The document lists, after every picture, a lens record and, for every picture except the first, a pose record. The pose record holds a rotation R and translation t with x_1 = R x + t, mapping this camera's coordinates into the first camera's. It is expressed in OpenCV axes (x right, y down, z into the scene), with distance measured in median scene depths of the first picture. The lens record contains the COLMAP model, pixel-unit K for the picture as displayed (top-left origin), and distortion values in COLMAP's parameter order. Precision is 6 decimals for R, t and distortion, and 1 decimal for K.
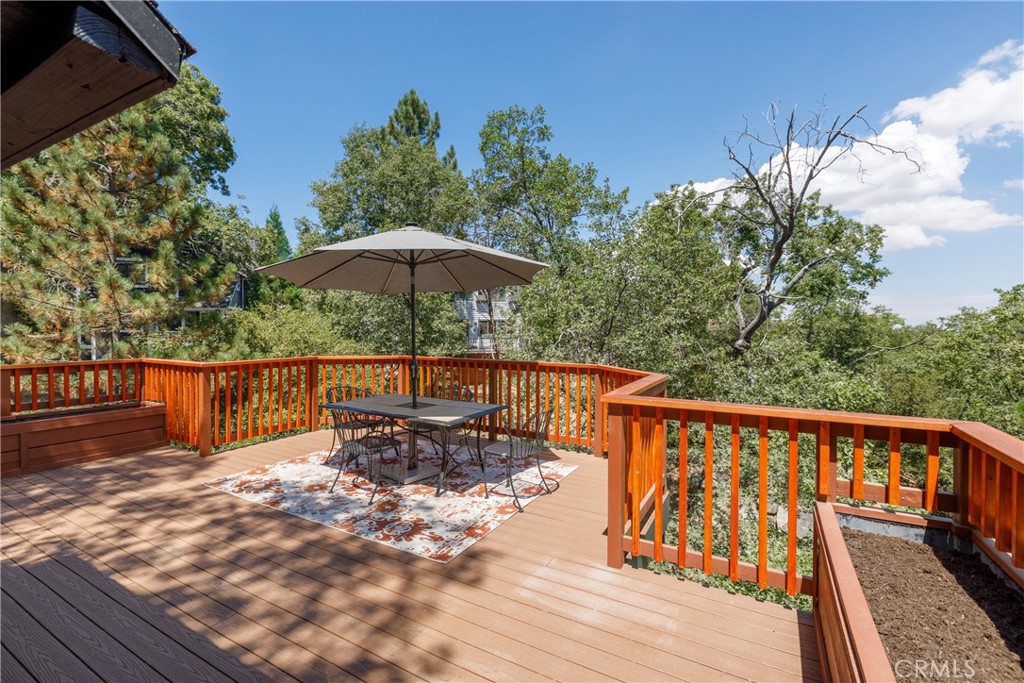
lens RADIAL K [[460.3, 0, 503.9], [0, 460.3, 336.6], [0, 0, 1]] dist [0.000420, -0.000478]
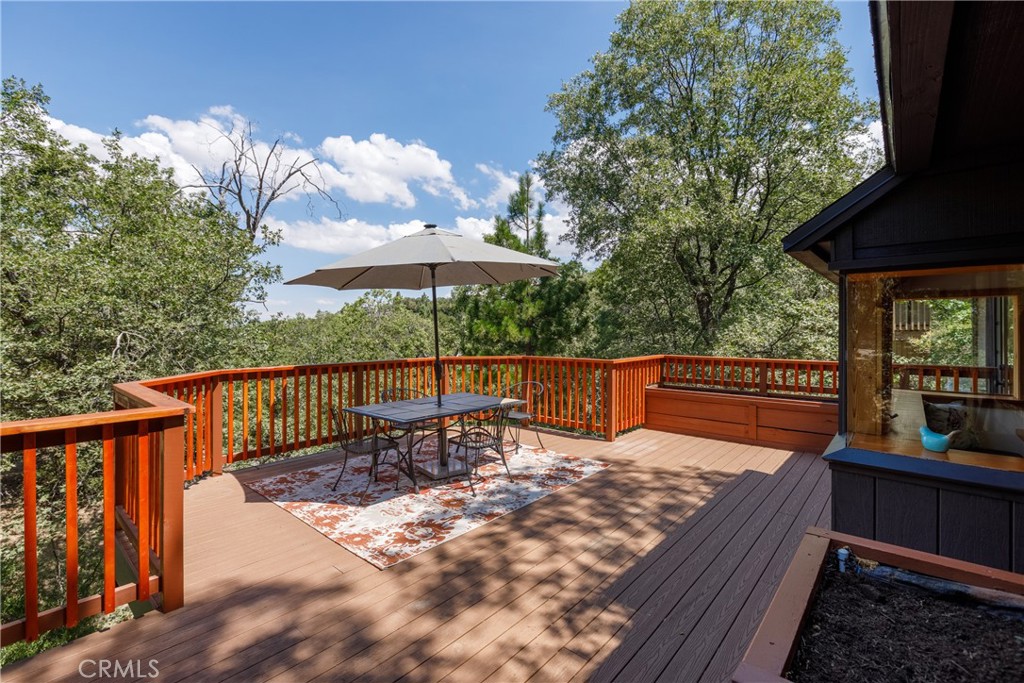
lens RADIAL K [[460.3, 0, 503.6], [0, 460.3, 332.2], [0, 0, 1]] dist [0.000420, -0.000478]
pose [[0.194203, -0.010872, 0.980901, -1.561528], [0.019967, 0.999775, 0.007128, -0.024635], [-0.980758, 0.018201, 0.194377, 0.862330]]
